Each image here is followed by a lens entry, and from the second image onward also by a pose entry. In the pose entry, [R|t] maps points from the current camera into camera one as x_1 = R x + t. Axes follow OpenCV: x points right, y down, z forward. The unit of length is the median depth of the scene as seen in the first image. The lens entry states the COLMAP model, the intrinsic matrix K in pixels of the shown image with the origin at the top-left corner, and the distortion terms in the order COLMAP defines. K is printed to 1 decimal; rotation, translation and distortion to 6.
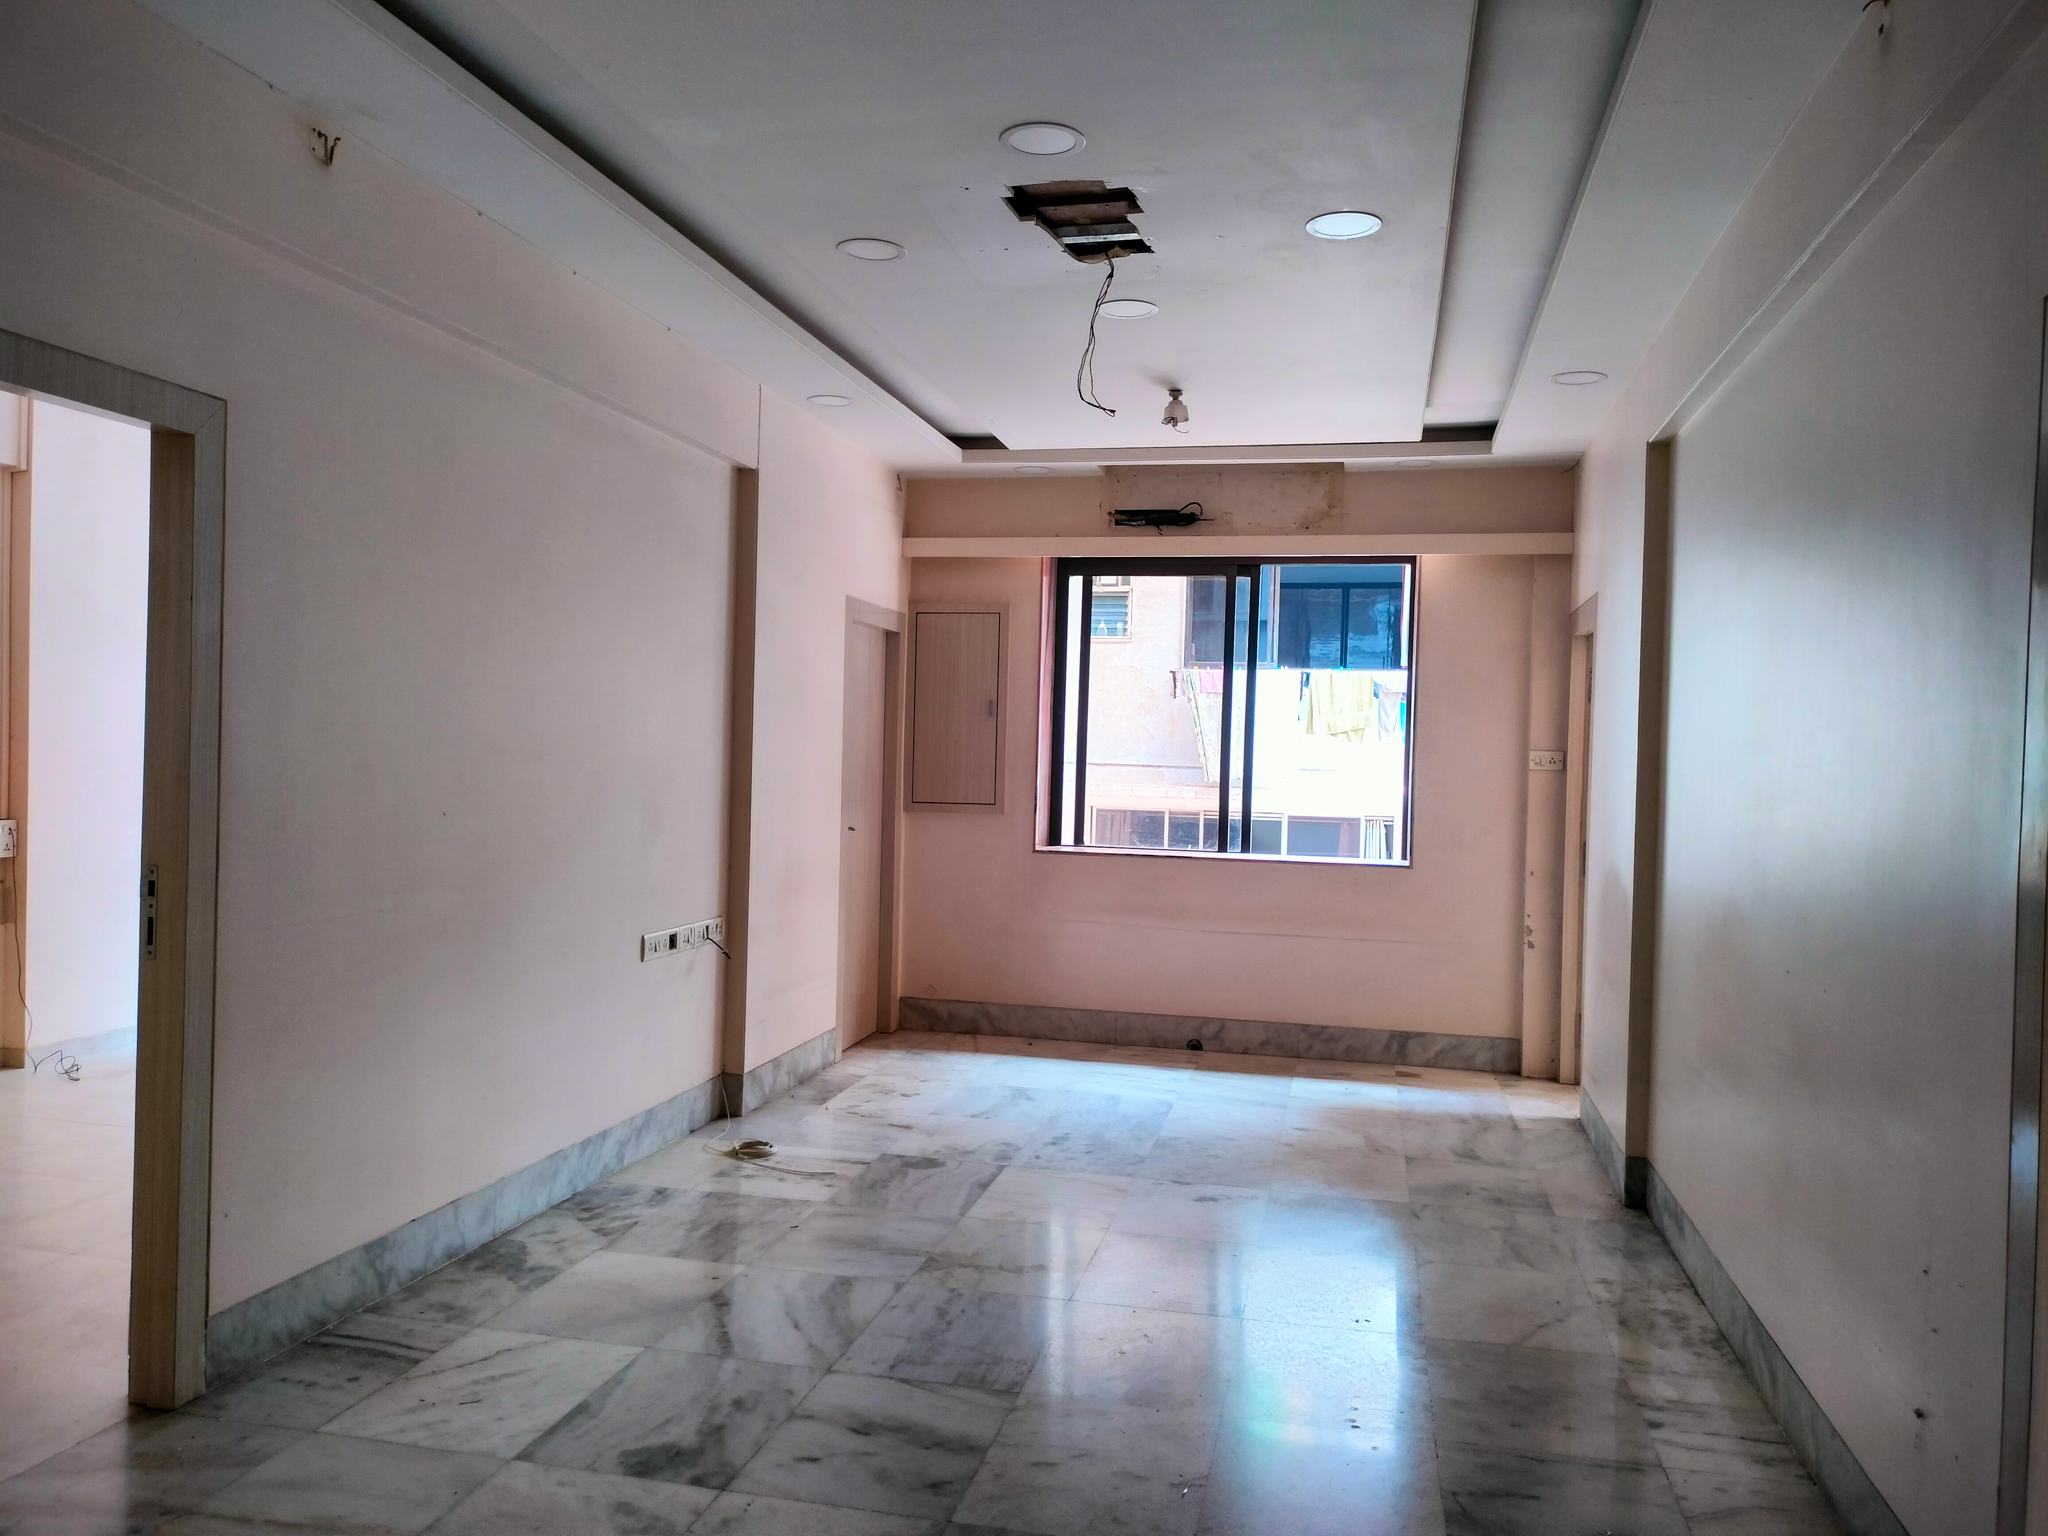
lens RADIAL K [[1590.0, 0, 1005.6], [0, 1590.0, 769.0], [0, 0, 1]] dist [0.060879, -0.094484]
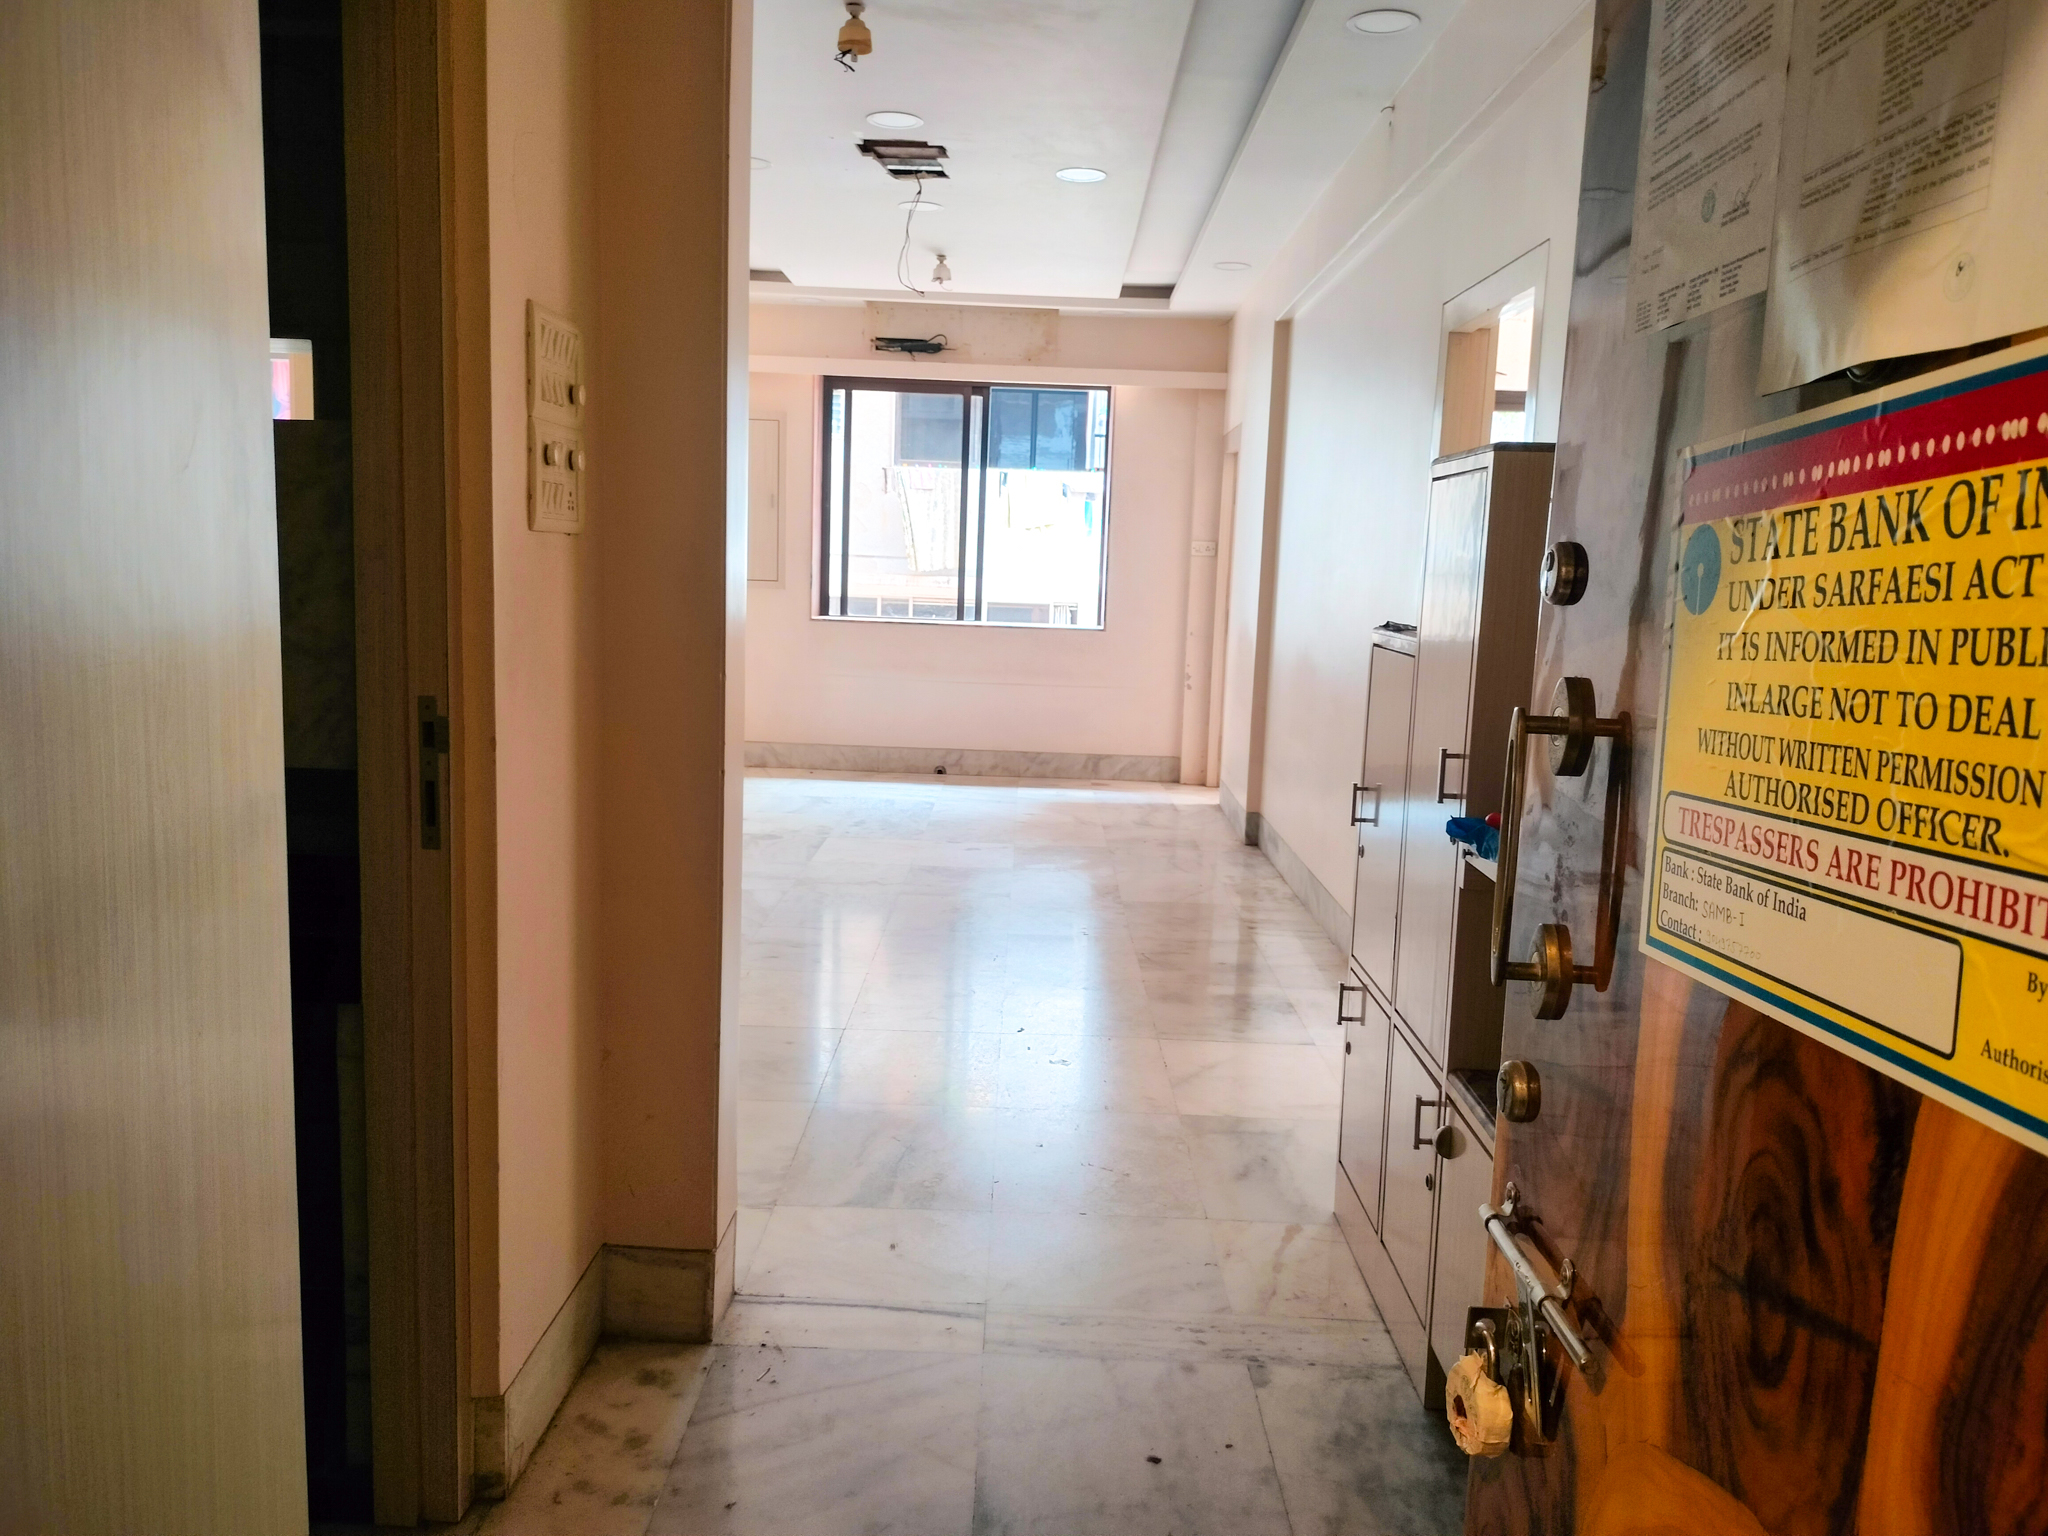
lens RADIAL K [[1590.0, 0, 1045.6], [0, 1590.0, 798.6], [0, 0, 1]] dist [0.060879, -0.094484]
pose [[0.974222, -0.024440, 0.224262, -0.092989], [-0.008281, 0.989570, 0.143818, 0.011140], [-0.225438, -0.141968, 0.963858, -0.279645]]
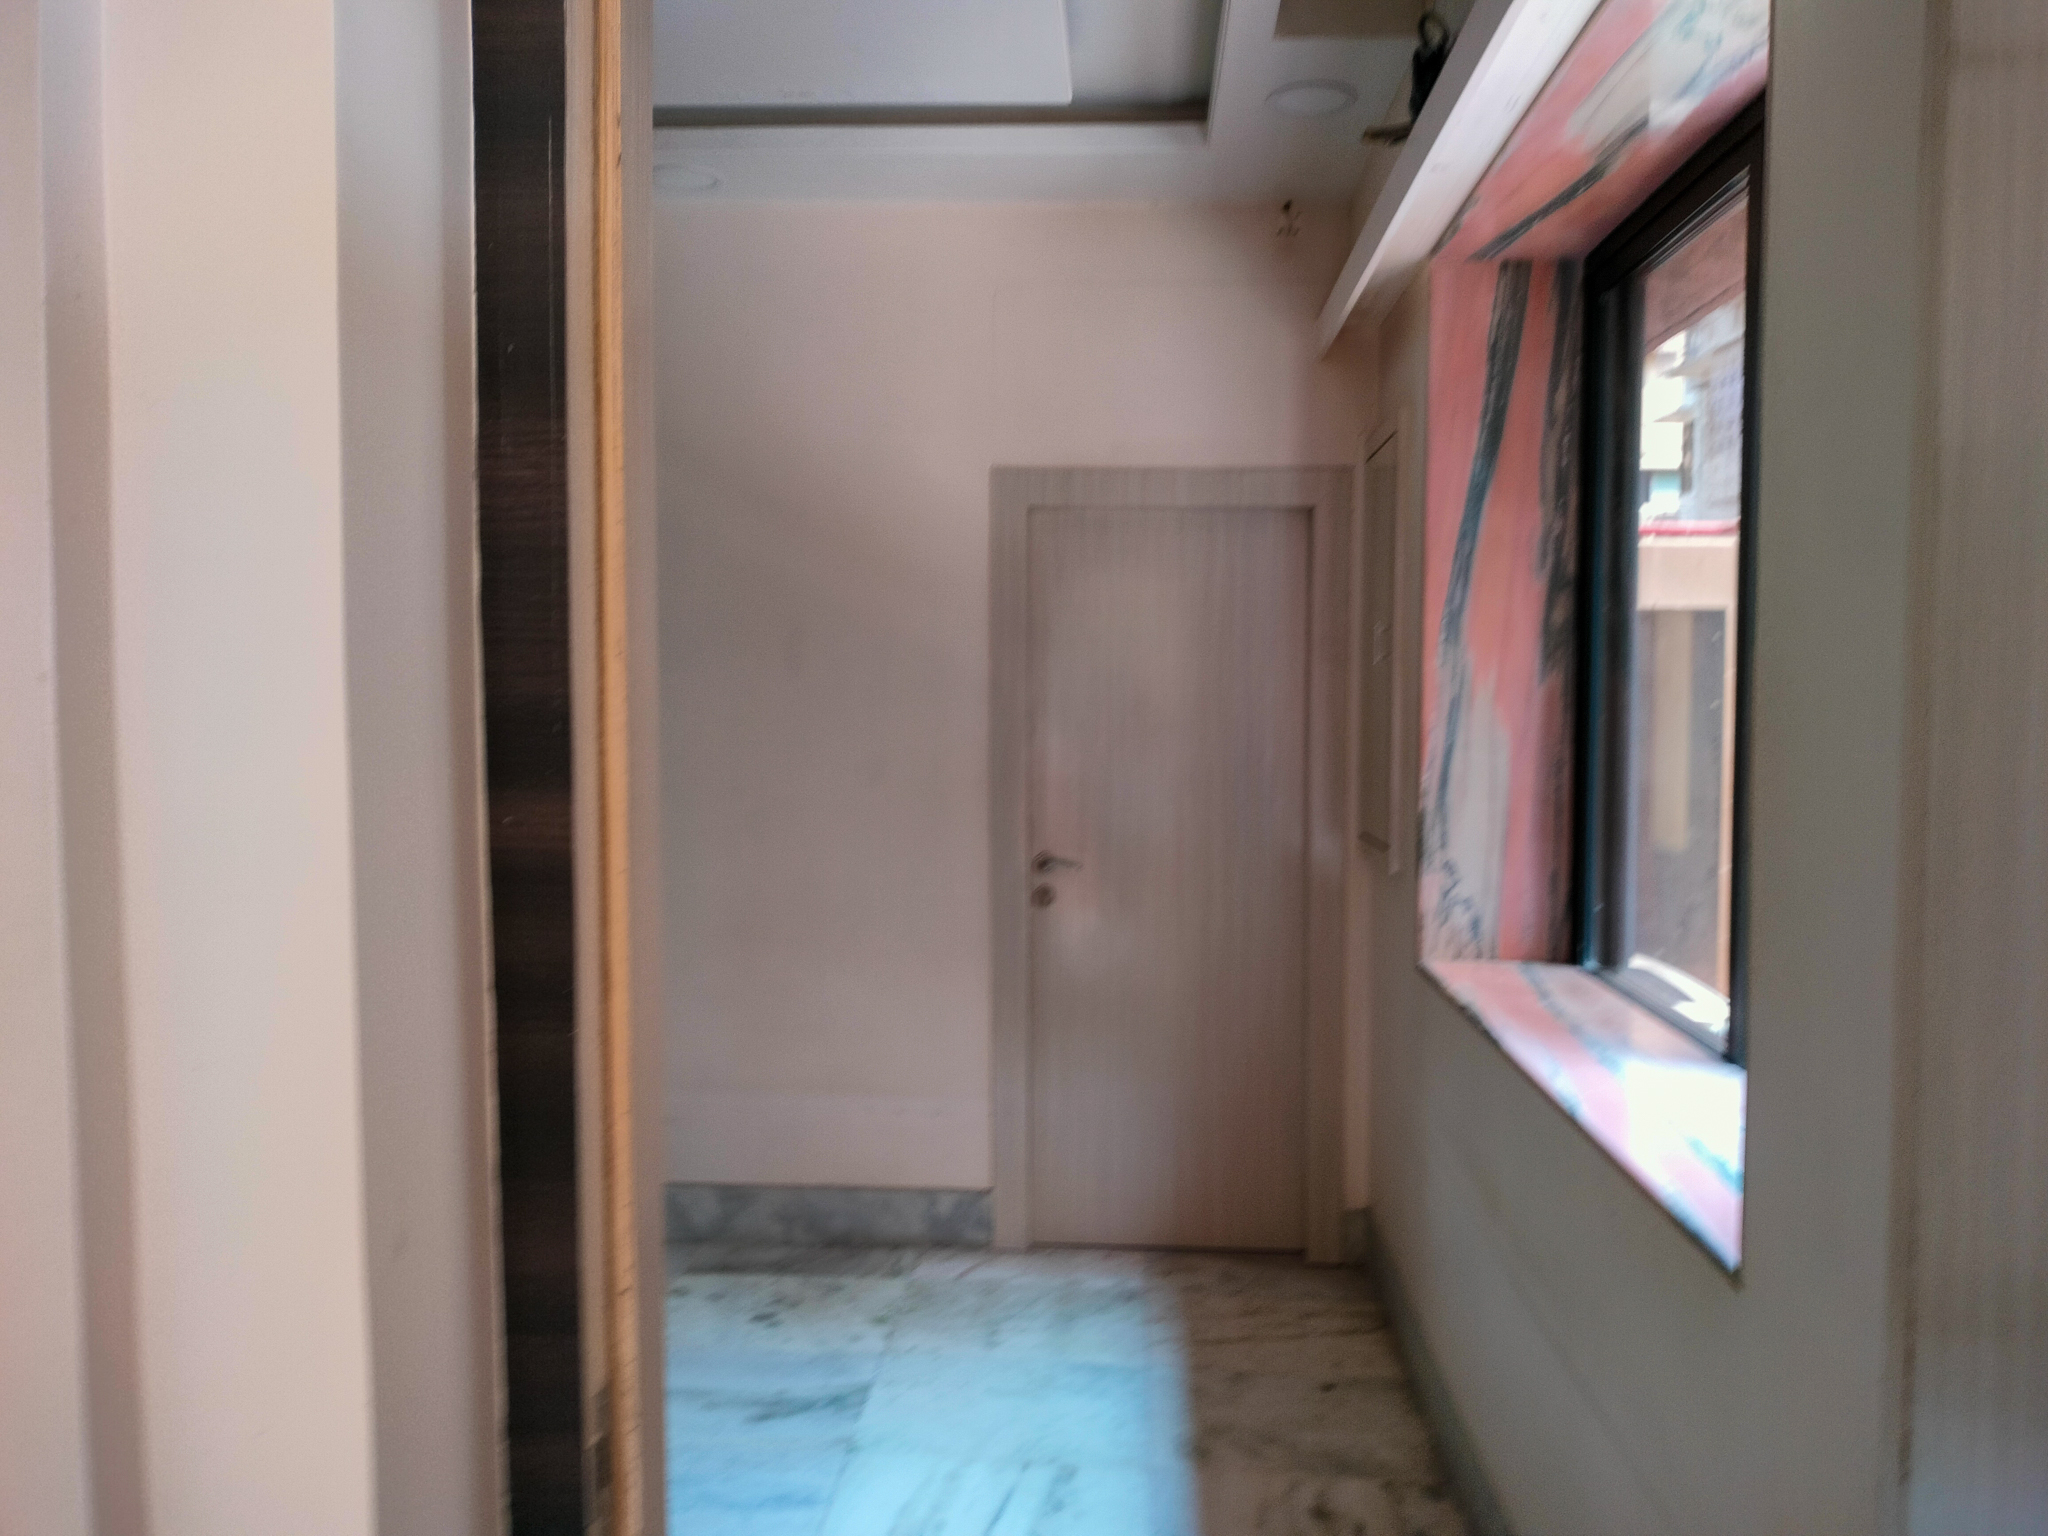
lens RADIAL K [[1590.0, 0, 1012.0], [0, 1590.0, 760.1], [0, 0, 1]] dist [0.060879, -0.094484]
pose [[0.145612, 0.035273, -0.988713, 0.474297], [-0.011144, 0.999359, 0.034012, -0.020895], [0.989279, 0.006066, 0.145911, 0.894667]]
